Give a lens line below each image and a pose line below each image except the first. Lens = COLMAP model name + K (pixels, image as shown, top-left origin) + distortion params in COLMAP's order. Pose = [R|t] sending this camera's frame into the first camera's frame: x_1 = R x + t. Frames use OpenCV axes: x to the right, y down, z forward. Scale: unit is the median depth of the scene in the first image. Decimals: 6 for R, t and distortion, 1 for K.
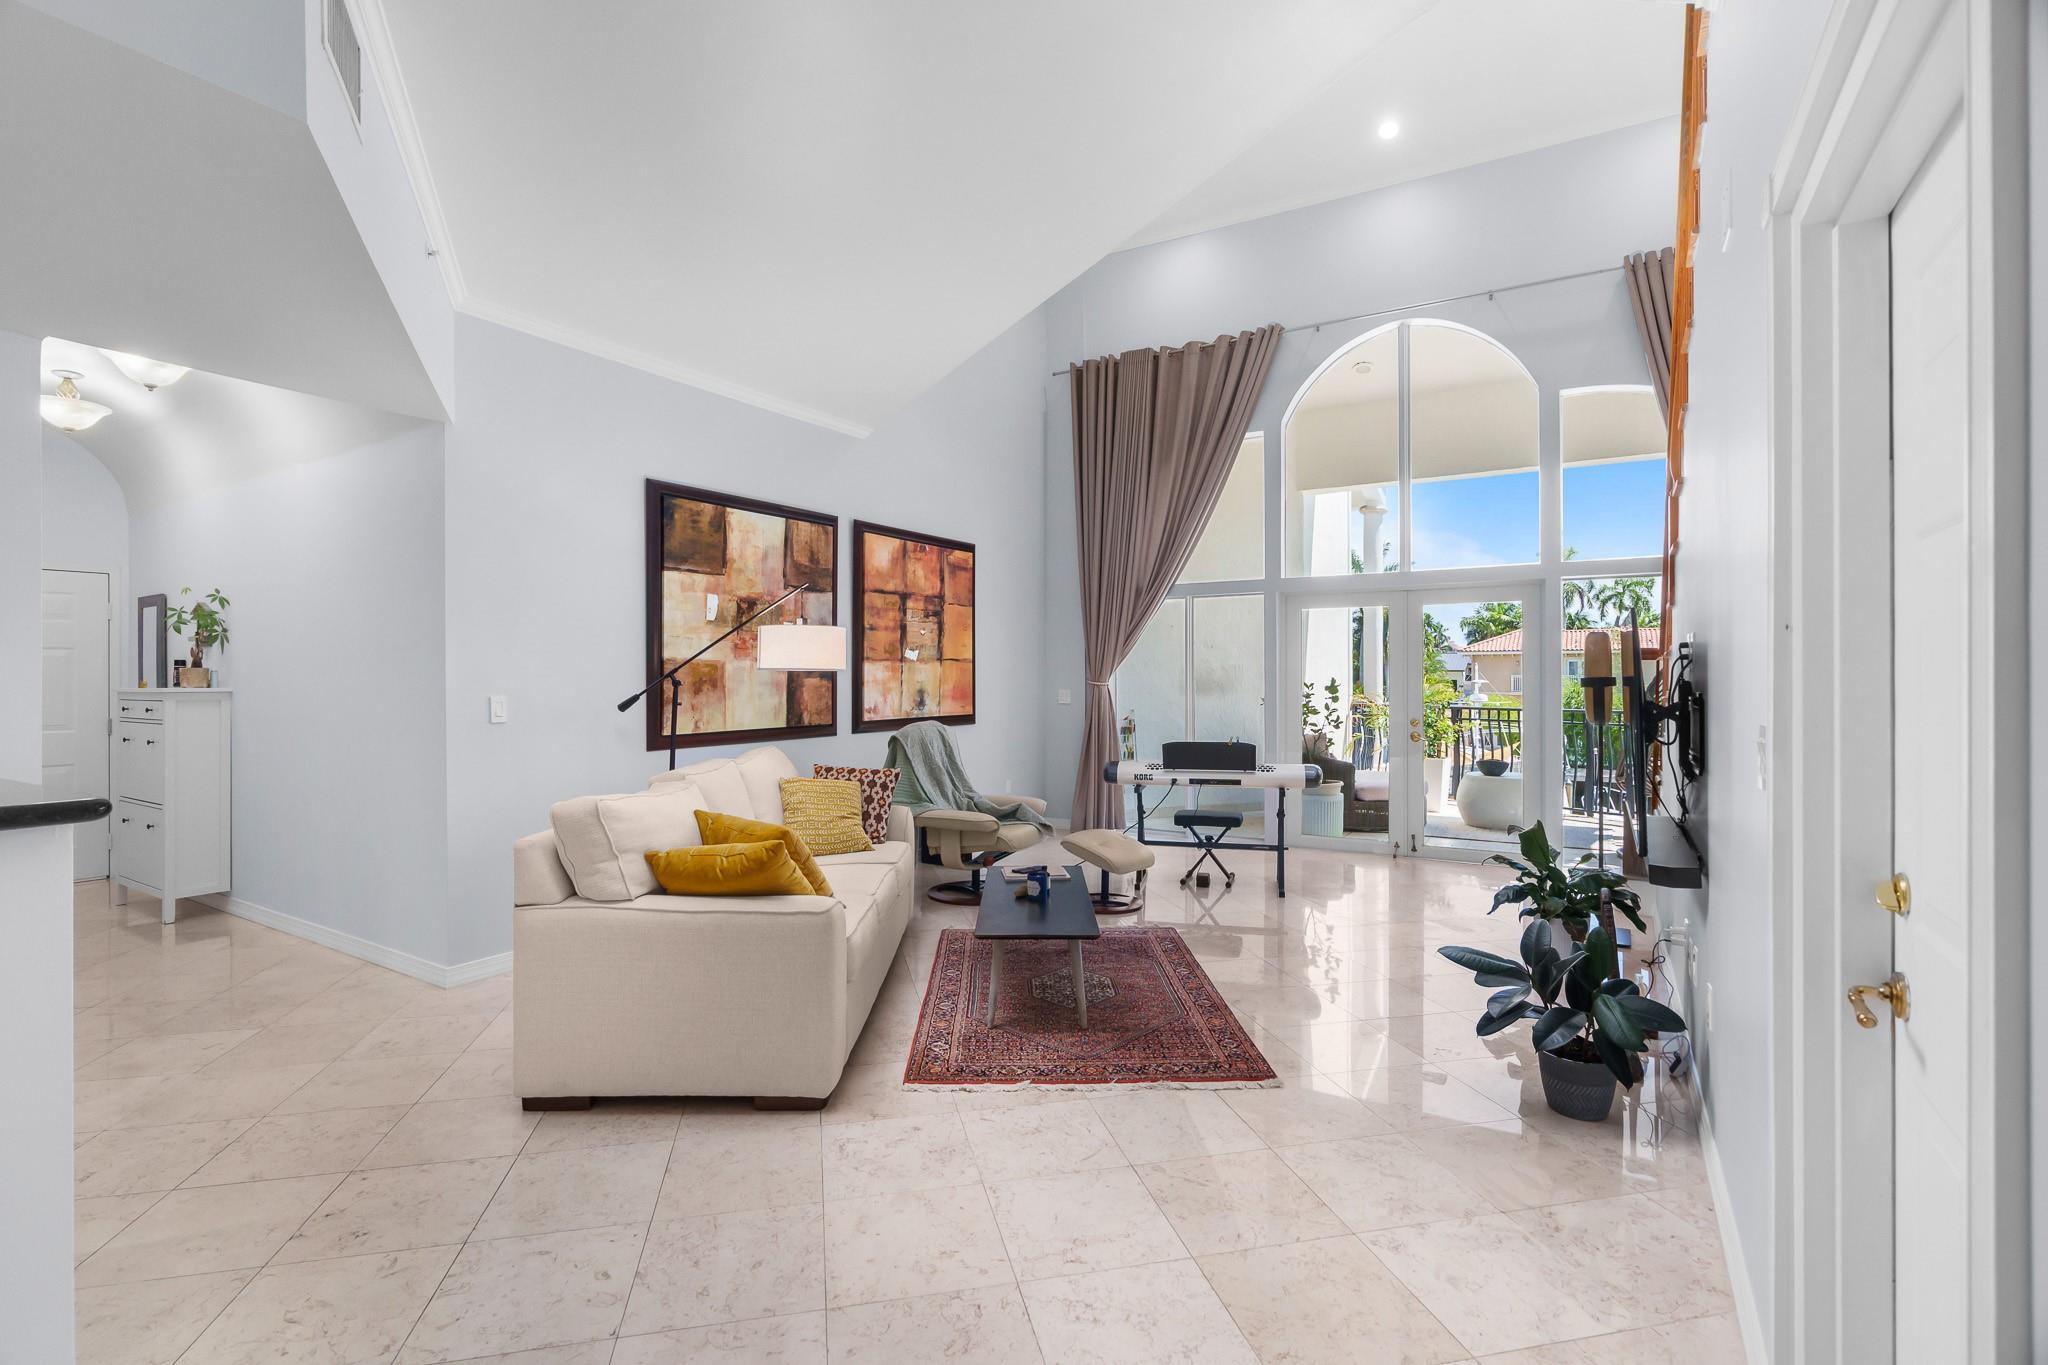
lens RADIAL K [[926.9, 0, 1021.5], [0, 926.9, 676.6], [0, 0, 1]] dist [-0.009276, 0.003044]
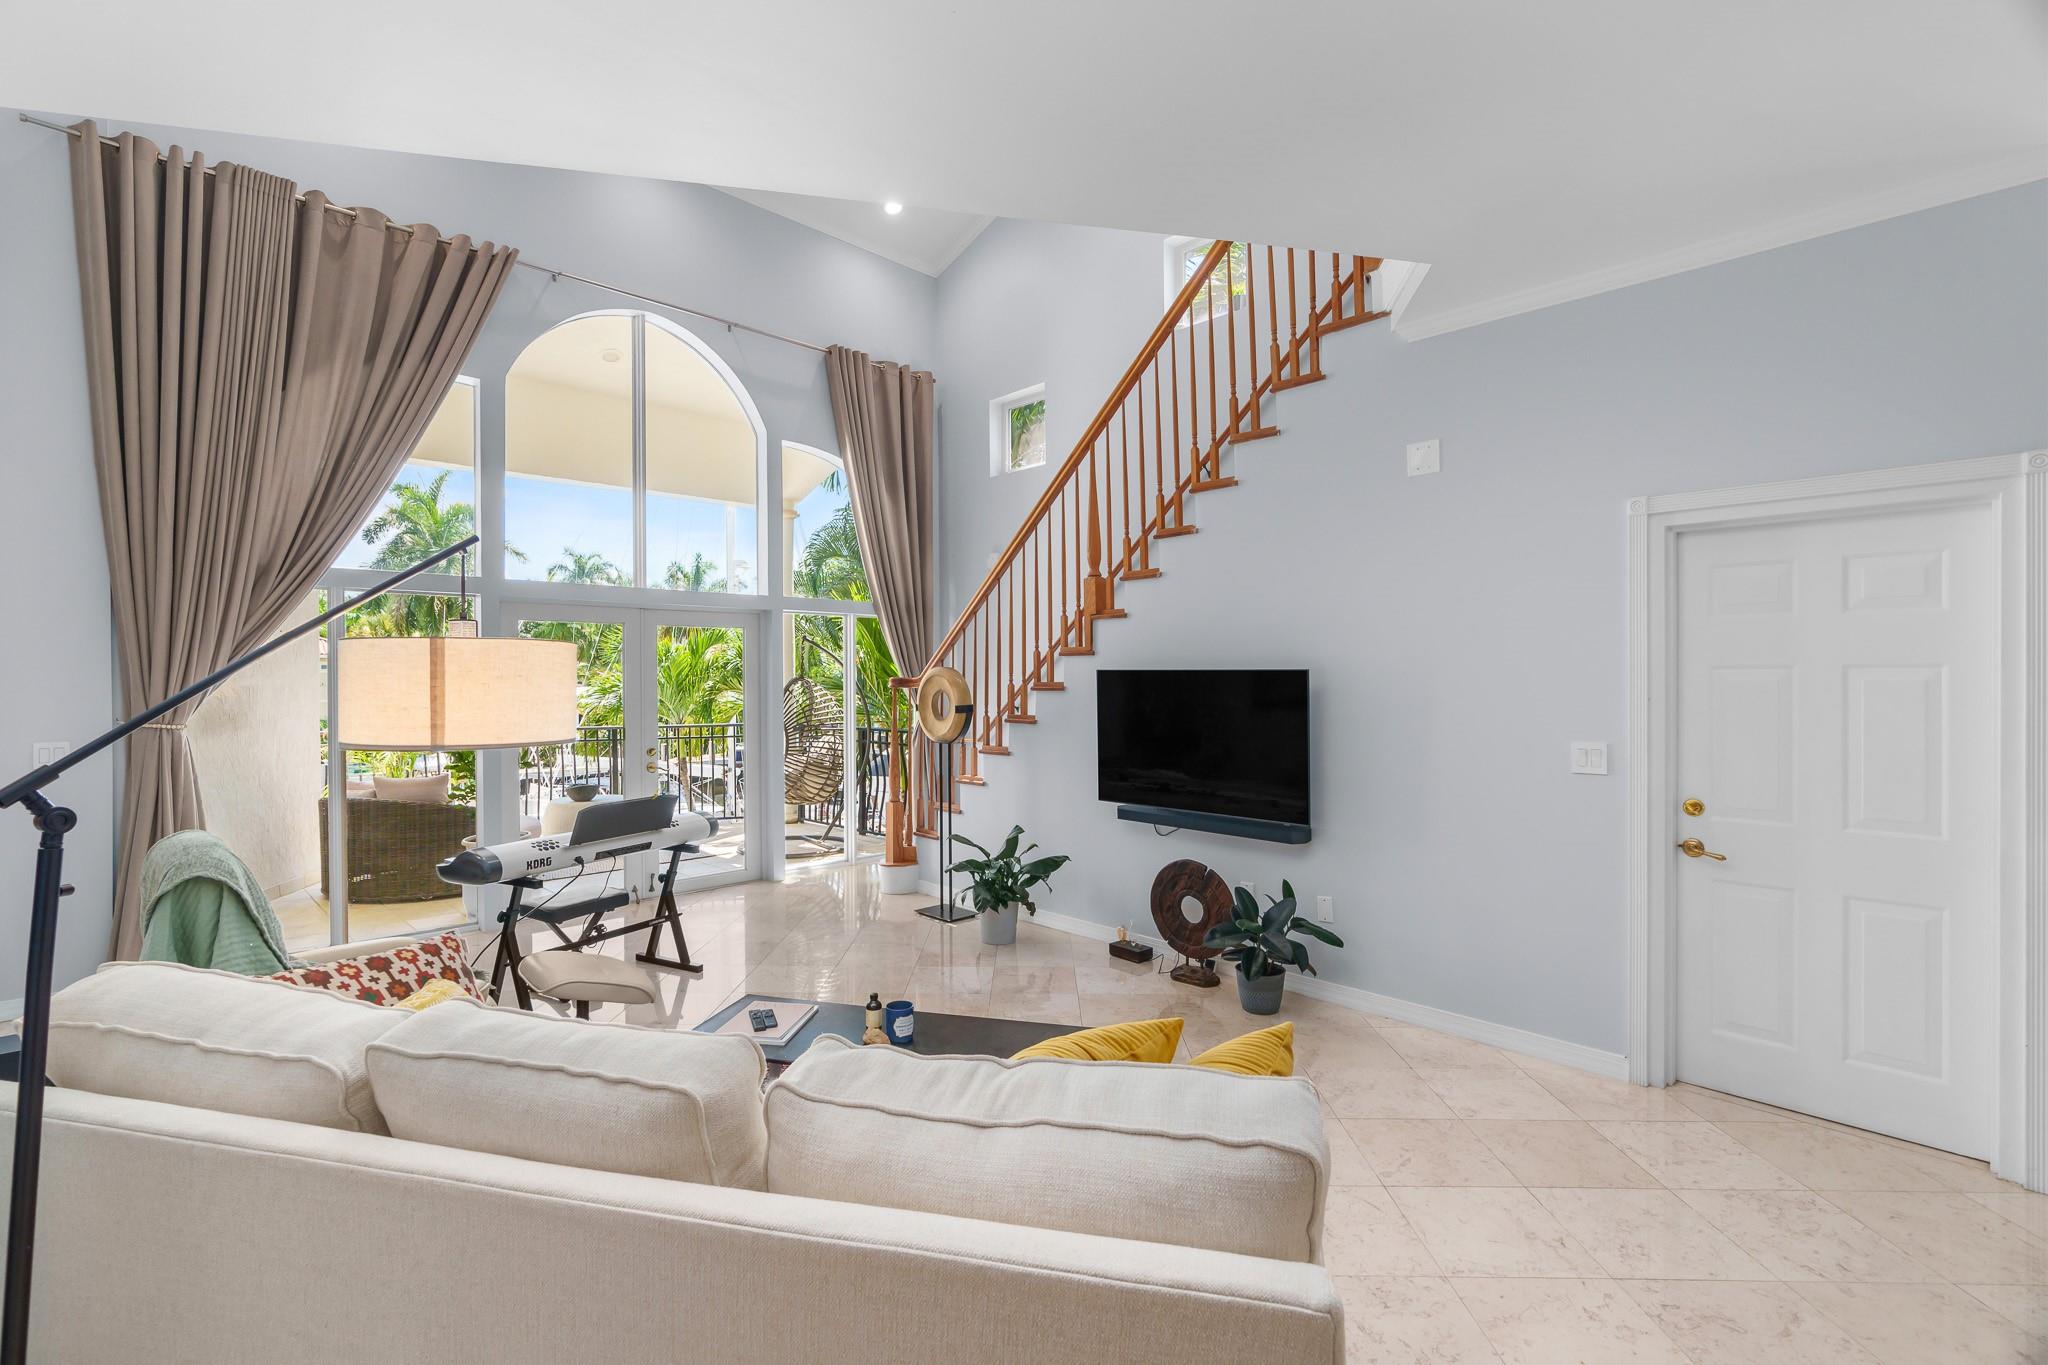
lens RADIAL K [[926.9, 0, 1011.3], [0, 926.9, 671.0], [0, 0, 1]] dist [-0.009276, 0.003044]
pose [[0.247538, 0.005979, 0.968860, -0.417983], [0.001764, 0.999977, -0.006622, -0.026343], [-0.968877, 0.003348, 0.247521, 0.465125]]
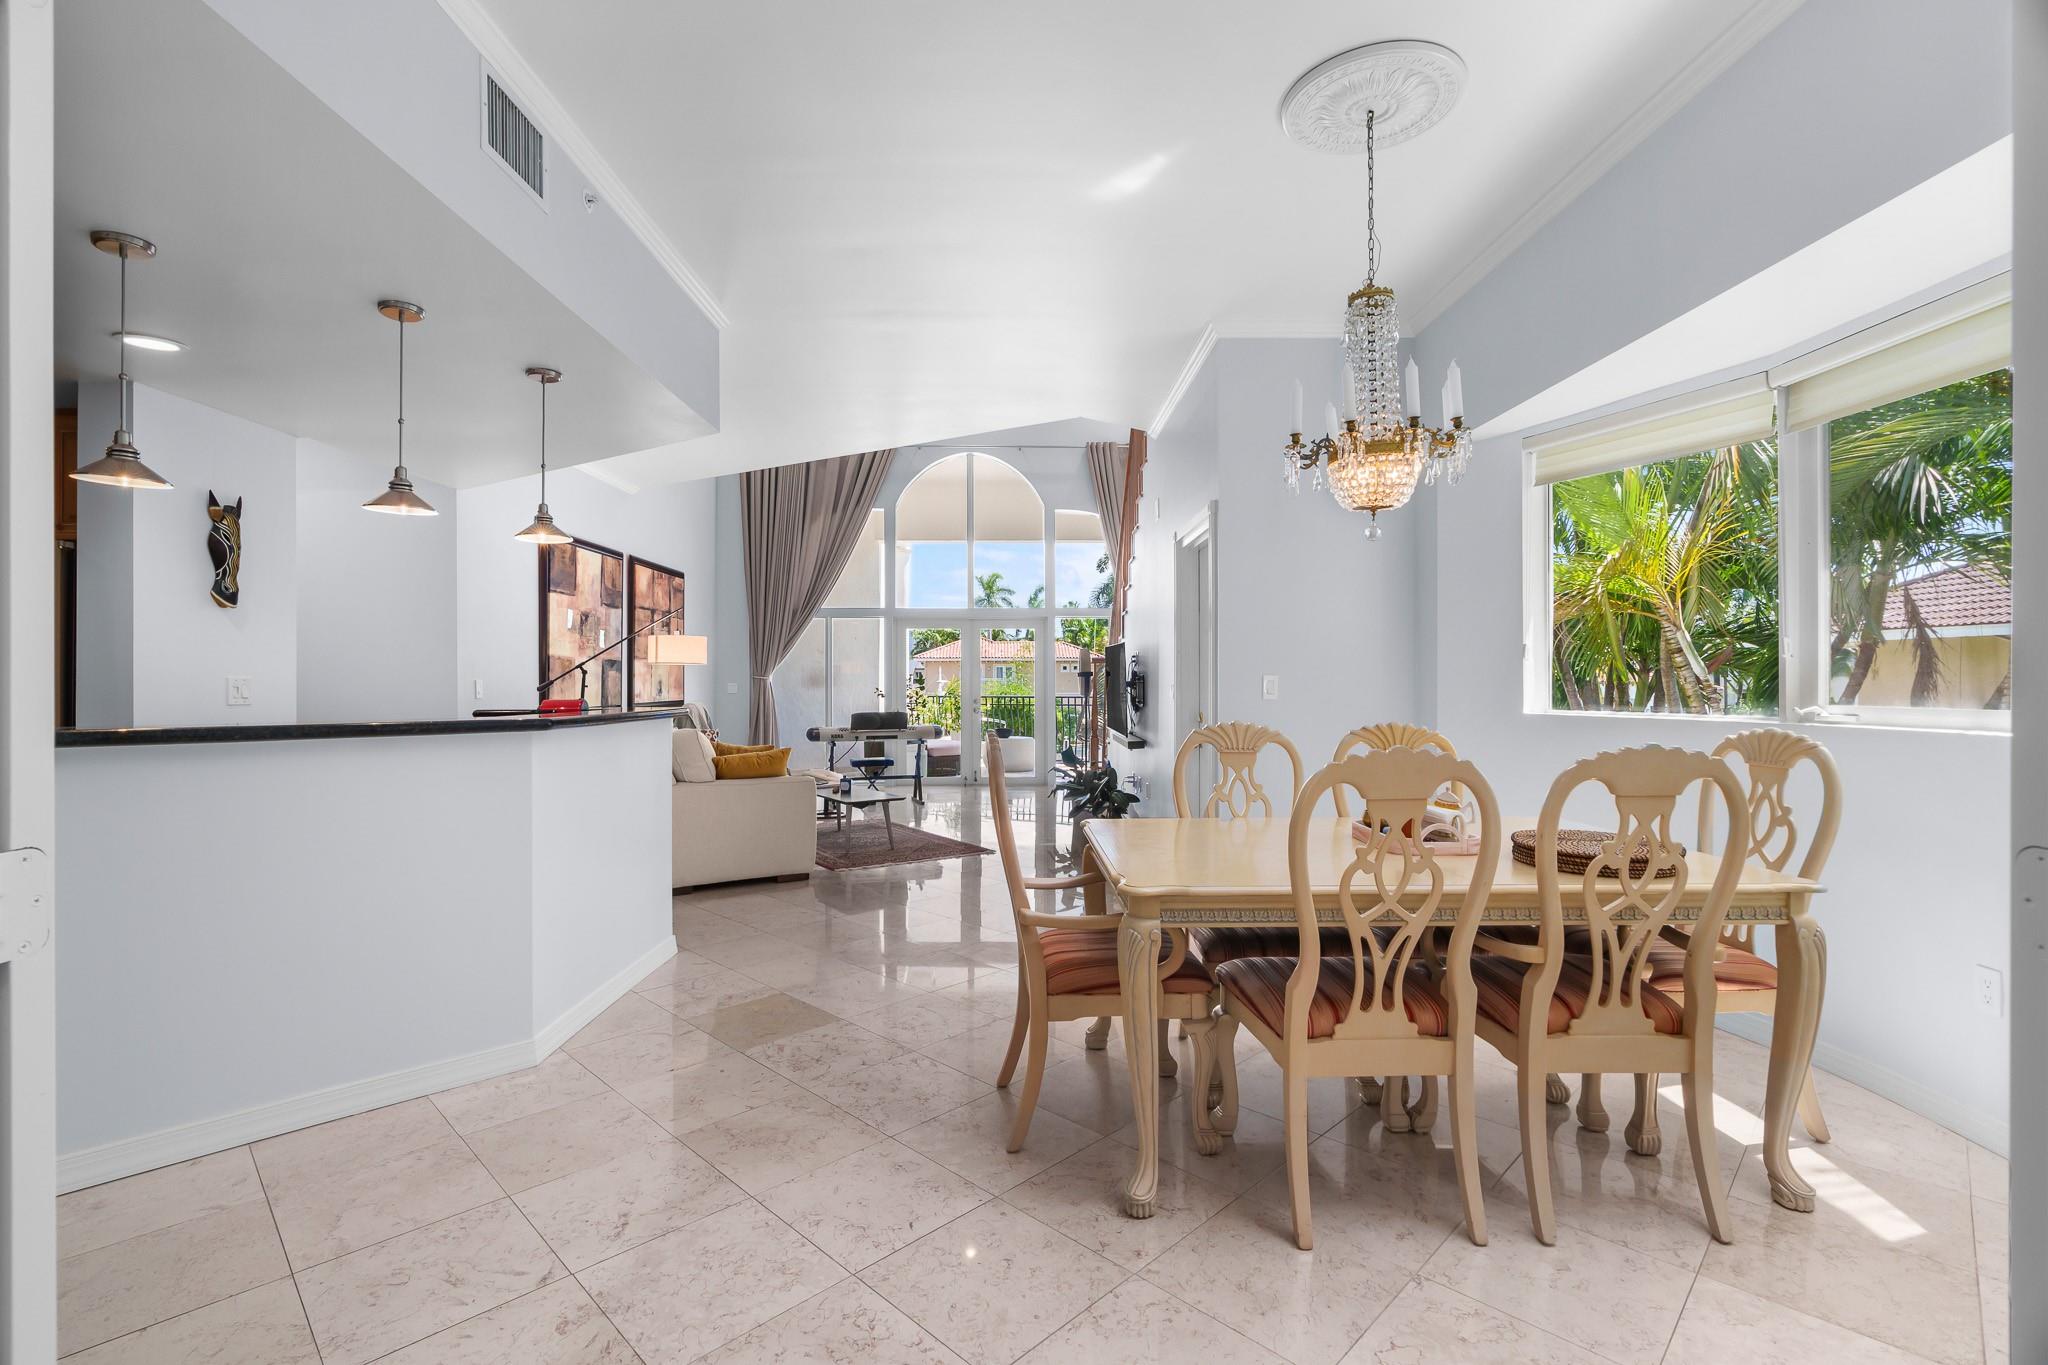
lens RADIAL K [[926.9, 0, 1022.3], [0, 926.9, 682.6], [0, 0, 1]] dist [-0.009276, 0.003044]
pose [[0.839295, -0.000226, 0.543676, -0.426089], [-0.000623, 0.999999, 0.001377, 0.015543], [-0.543675, -0.001494, 0.839294, -0.441901]]
